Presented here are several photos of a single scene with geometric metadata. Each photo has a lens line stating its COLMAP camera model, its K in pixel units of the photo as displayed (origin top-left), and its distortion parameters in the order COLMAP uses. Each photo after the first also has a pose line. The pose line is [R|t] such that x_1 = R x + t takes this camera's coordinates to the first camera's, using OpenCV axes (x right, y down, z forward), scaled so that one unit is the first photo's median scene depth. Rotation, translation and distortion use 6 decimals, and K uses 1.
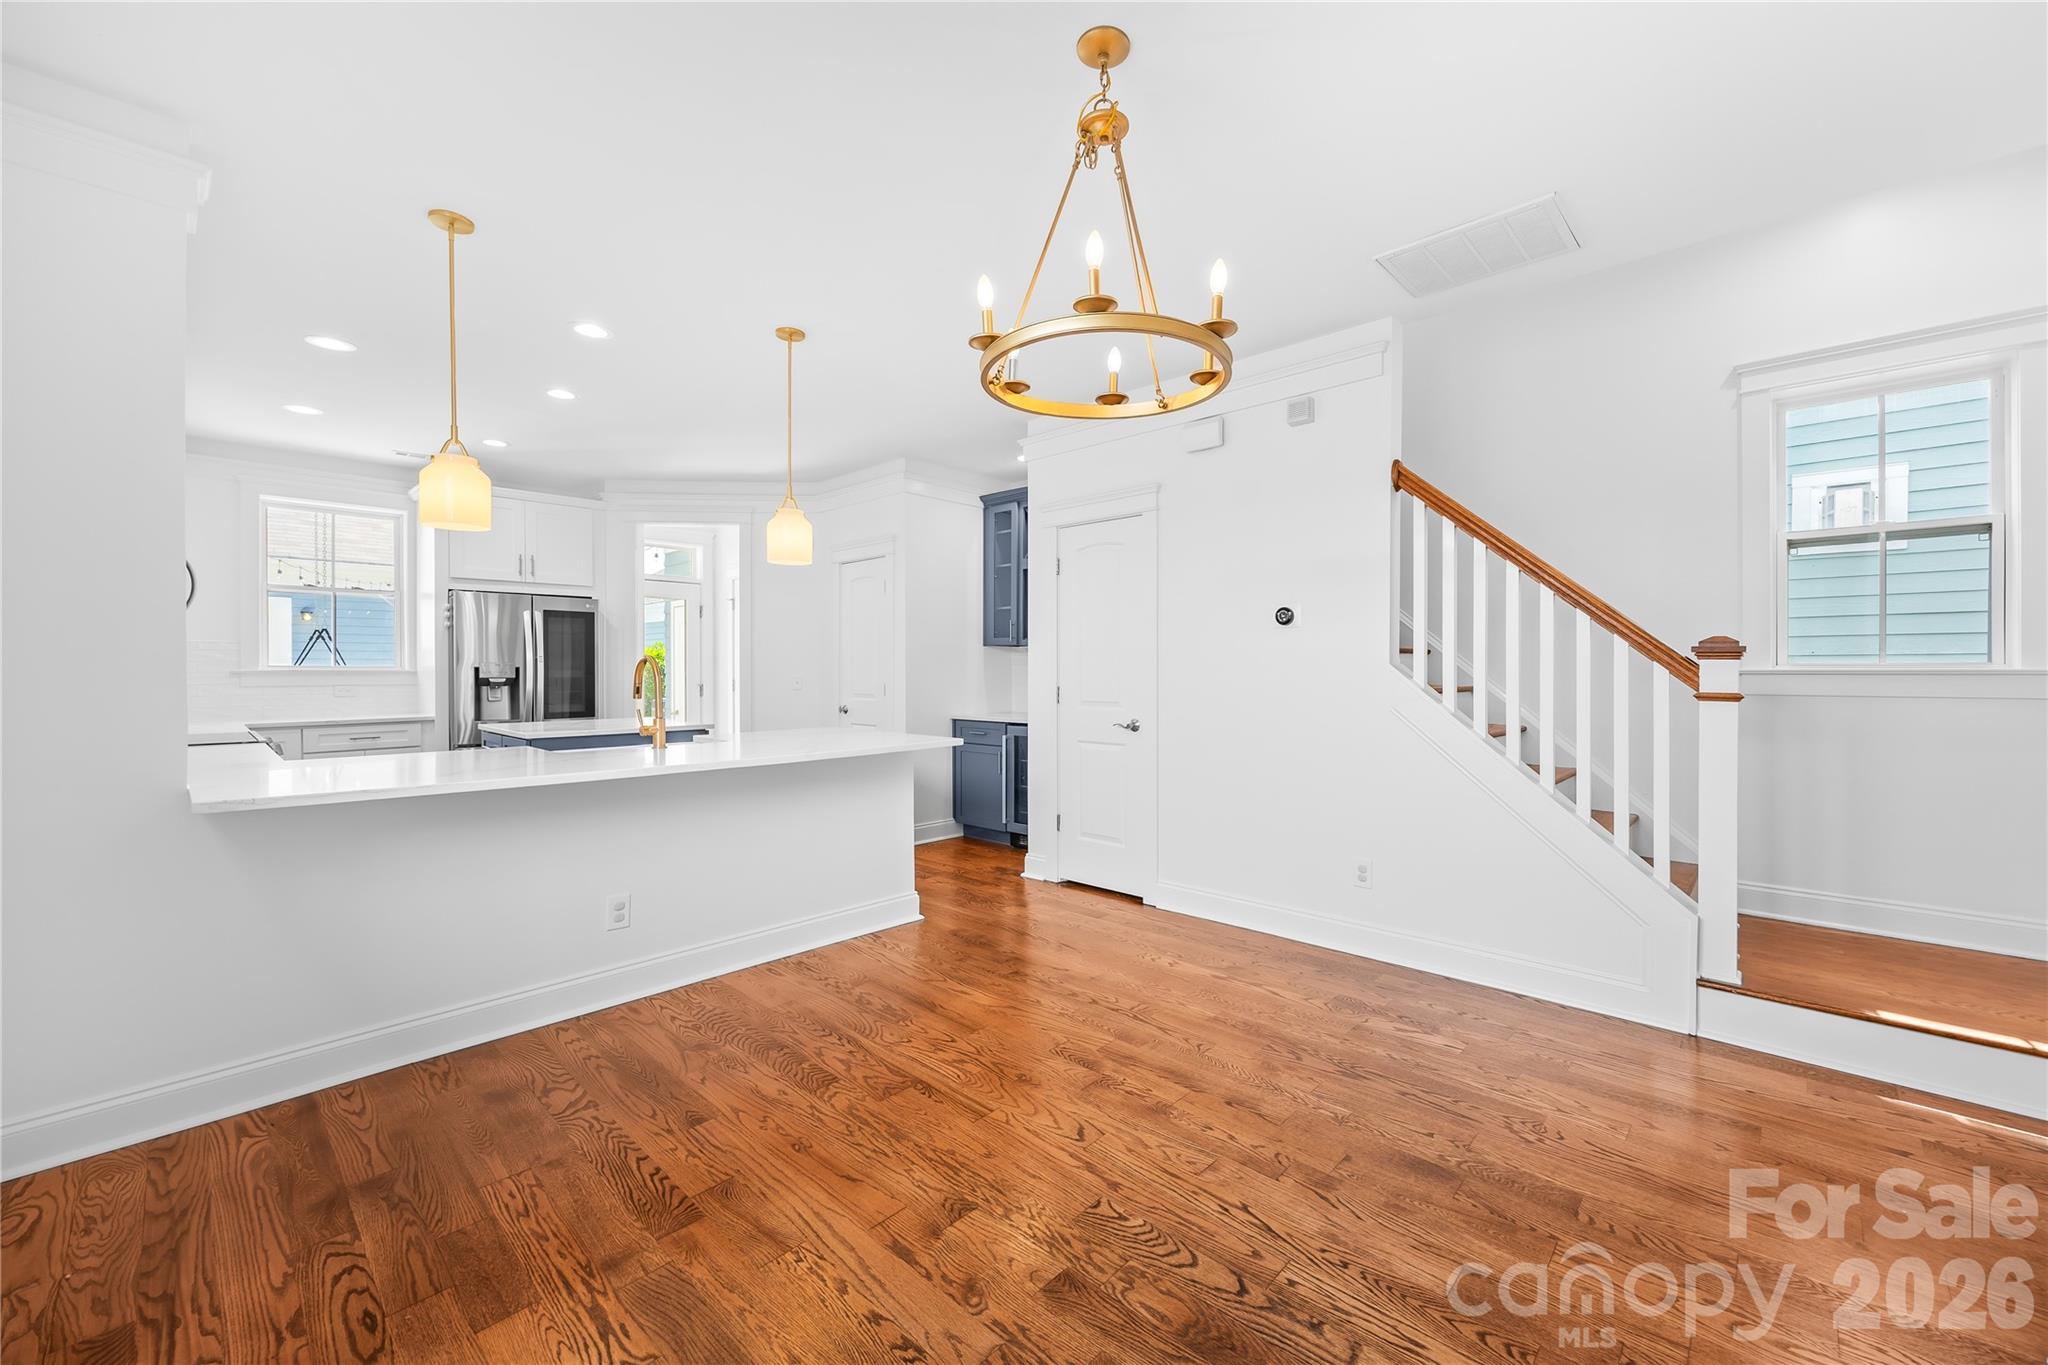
lens RADIAL K [[801.1, 0, 1014.1], [0, 801.1, 668.2], [0, 0, 1]] dist [-0.002418, 0.000189]
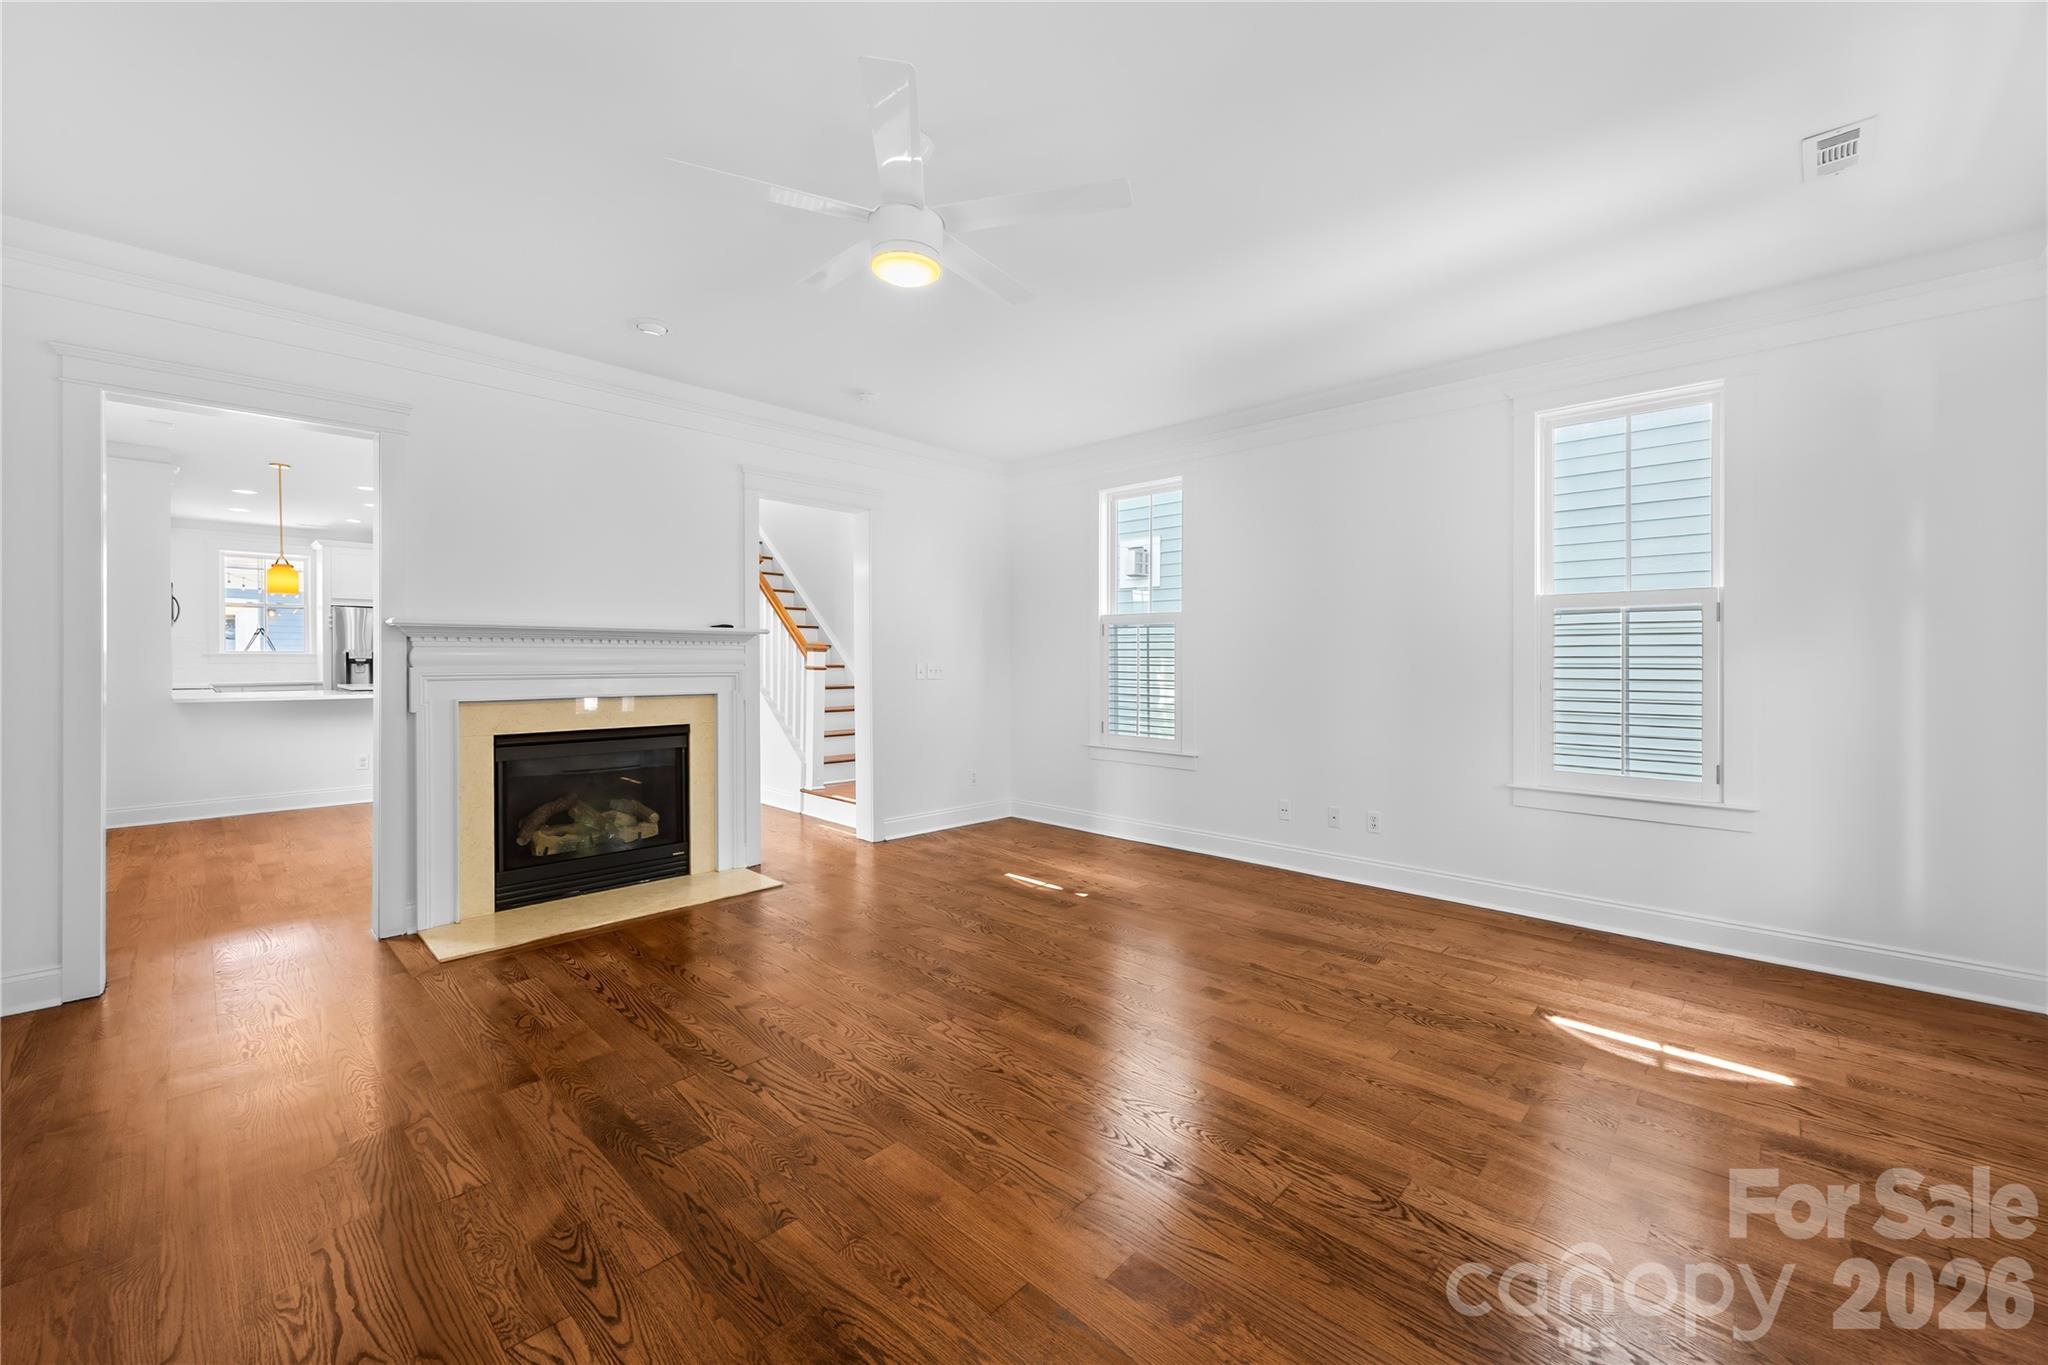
lens RADIAL K [[850.4, 0, 1020.5], [0, 850.4, 658.4], [0, 0, 1]] dist [-0.002299, -0.000229]
pose [[0.999667, 0.003665, -0.025536, 0.249431], [-0.003421, 0.999948, 0.009596, -0.003484], [0.025570, -0.009505, 0.999628, -0.236621]]
